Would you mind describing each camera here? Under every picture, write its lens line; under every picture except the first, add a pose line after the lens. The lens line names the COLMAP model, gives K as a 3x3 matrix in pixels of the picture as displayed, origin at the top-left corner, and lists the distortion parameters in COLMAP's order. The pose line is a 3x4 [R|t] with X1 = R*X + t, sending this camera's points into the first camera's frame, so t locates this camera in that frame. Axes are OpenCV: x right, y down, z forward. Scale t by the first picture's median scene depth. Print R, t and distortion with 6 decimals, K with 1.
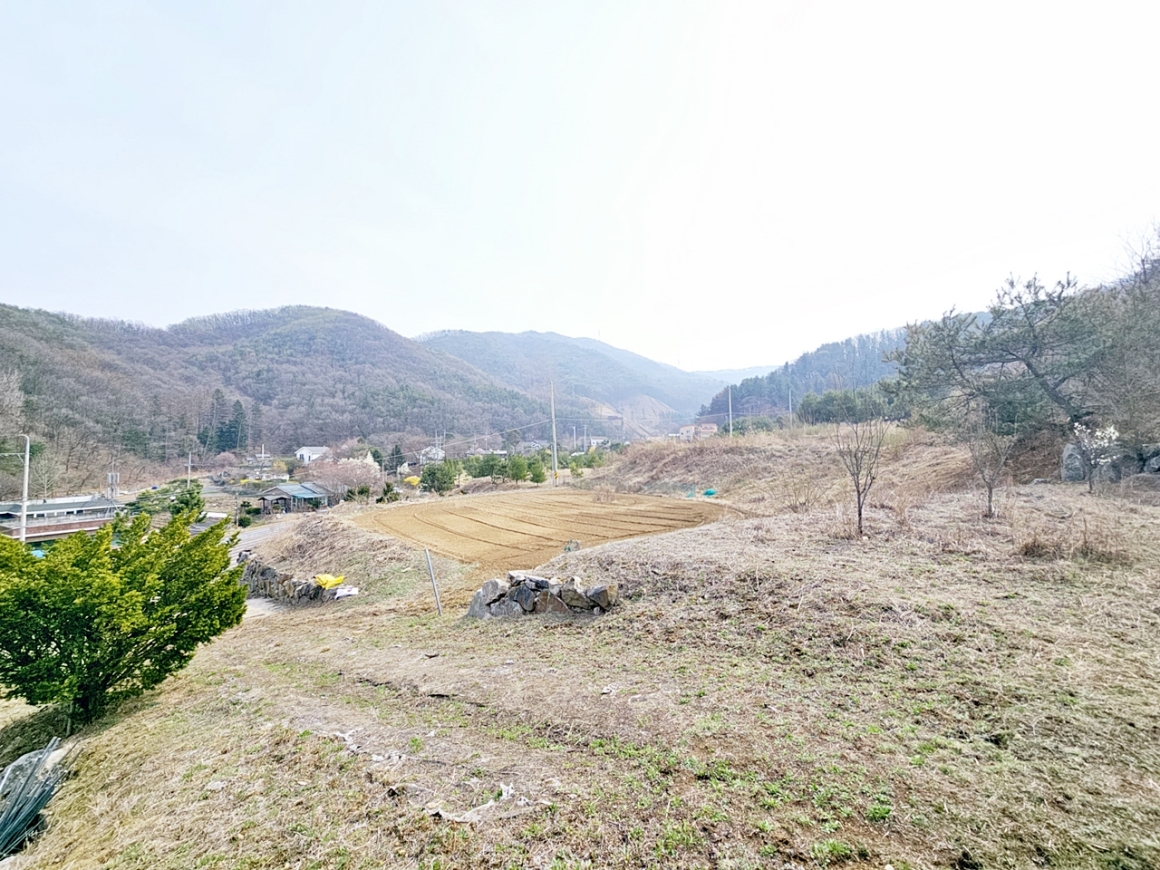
lens RADIAL K [[474.0, 0, 579.8], [0, 474.0, 433.0], [0, 0, 1]] dist [-0.002735, 0.001230]
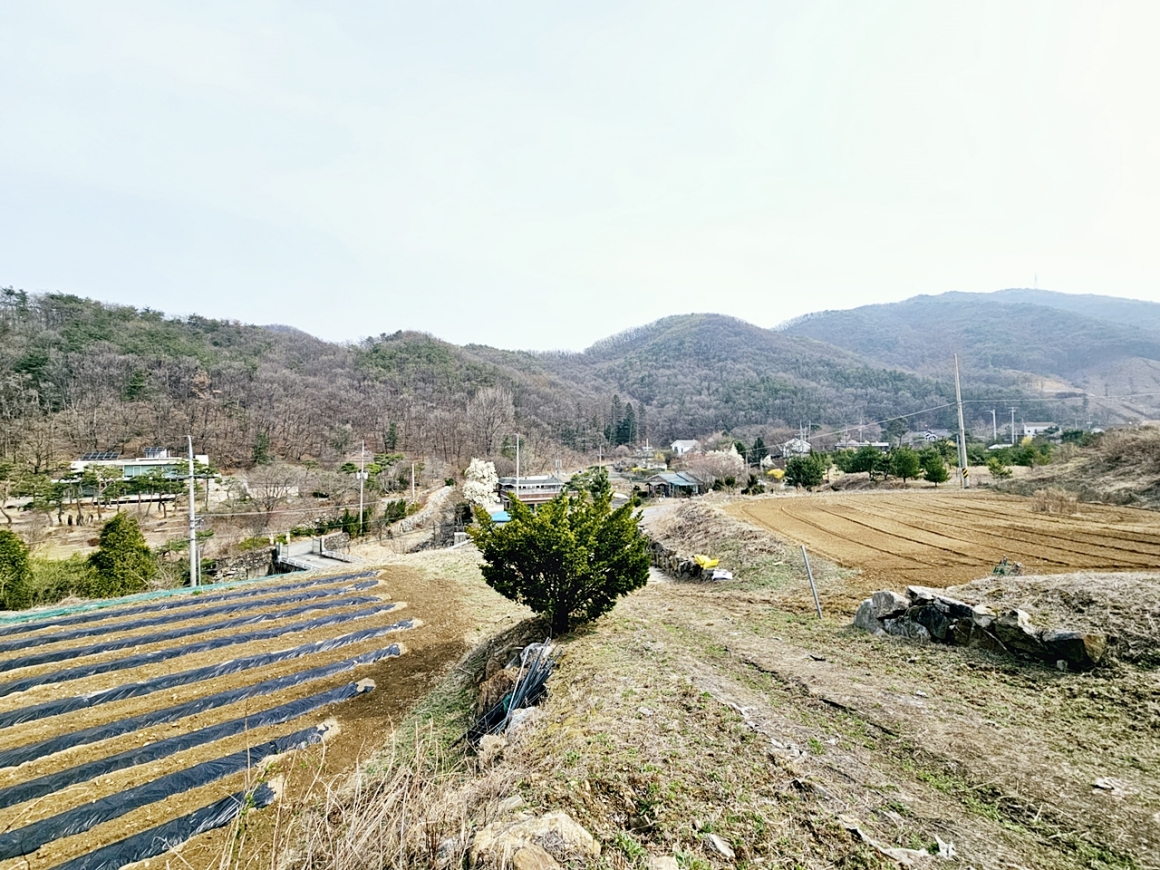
lens RADIAL K [[474.0, 0, 579.4], [0, 474.0, 434.8], [0, 0, 1]] dist [-0.002735, 0.001230]
pose [[0.745077, -0.015406, -0.666801, -0.002202], [0.028284, 0.999564, 0.008510, 0.000018], [0.666379, -0.025200, 0.745187, -0.001127]]
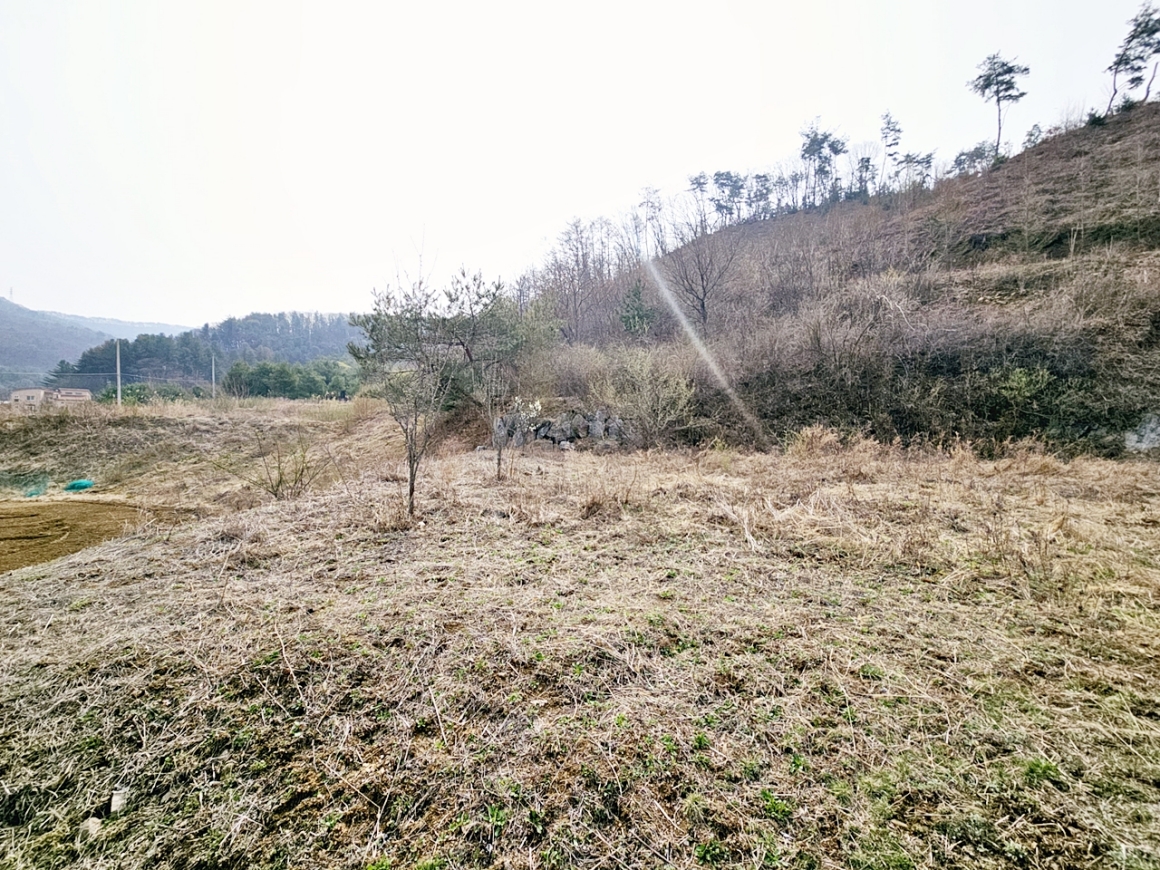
lens RADIAL K [[474.0, 0, 579.0], [0, 474.0, 439.7], [0, 0, 1]] dist [-0.002735, 0.001230]
pose [[0.468047, -0.005437, 0.883687, 0.010708], [-0.043730, 0.998613, 0.029306, 0.006937], [-0.882621, -0.052360, 0.467160, 0.047226]]
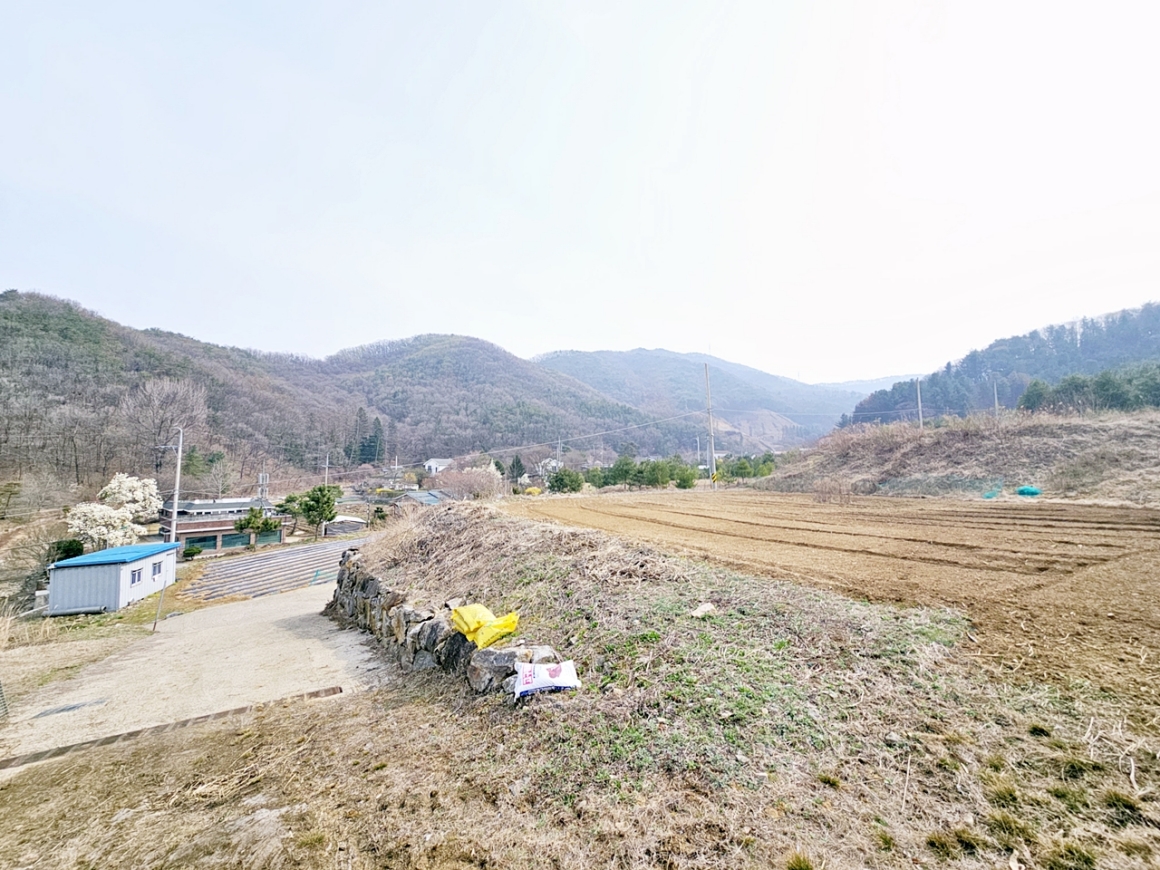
lens RADIAL K [[474.0, 0, 579.9], [0, 474.0, 434.0], [0, 0, 1]] dist [-0.002735, 0.001230]
pose [[0.974804, -0.011333, -0.222774, -0.070123], [0.002763, 0.999245, -0.038742, 0.033317], [0.223045, 0.037150, 0.974100, 0.122310]]
